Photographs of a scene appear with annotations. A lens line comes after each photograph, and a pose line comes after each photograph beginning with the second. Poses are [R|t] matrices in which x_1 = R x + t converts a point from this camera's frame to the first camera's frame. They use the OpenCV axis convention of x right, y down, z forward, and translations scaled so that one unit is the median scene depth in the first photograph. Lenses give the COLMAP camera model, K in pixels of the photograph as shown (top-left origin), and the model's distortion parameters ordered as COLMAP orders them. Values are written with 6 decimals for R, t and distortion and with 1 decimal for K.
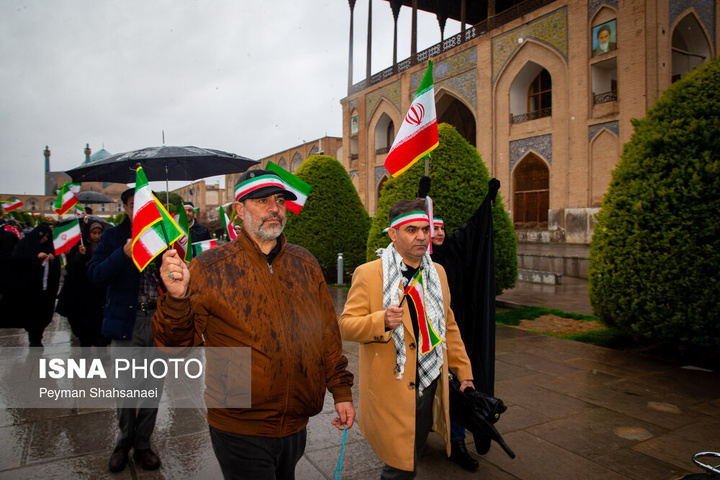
lens RADIAL K [[505.9, 0, 360.0], [0, 505.9, 240.0], [0, 0, 1]] dist [-0.045900, 0.002024]
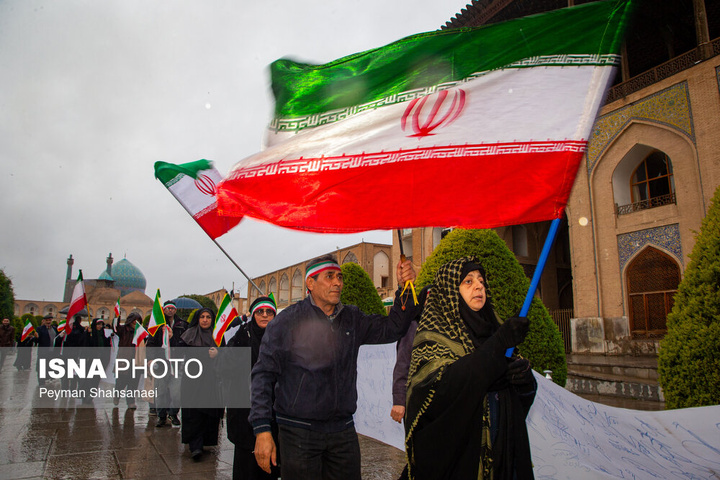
lens RADIAL K [[505.9, 0, 360.0], [0, 505.9, 240.0], [0, 0, 1]] dist [-0.045900, 0.002024]
pose [[0.999508, 0.007668, -0.030405, -0.115925], [-0.014158, 0.975533, -0.219395, 0.005292], [0.027979, 0.219718, 0.975162, 0.163880]]
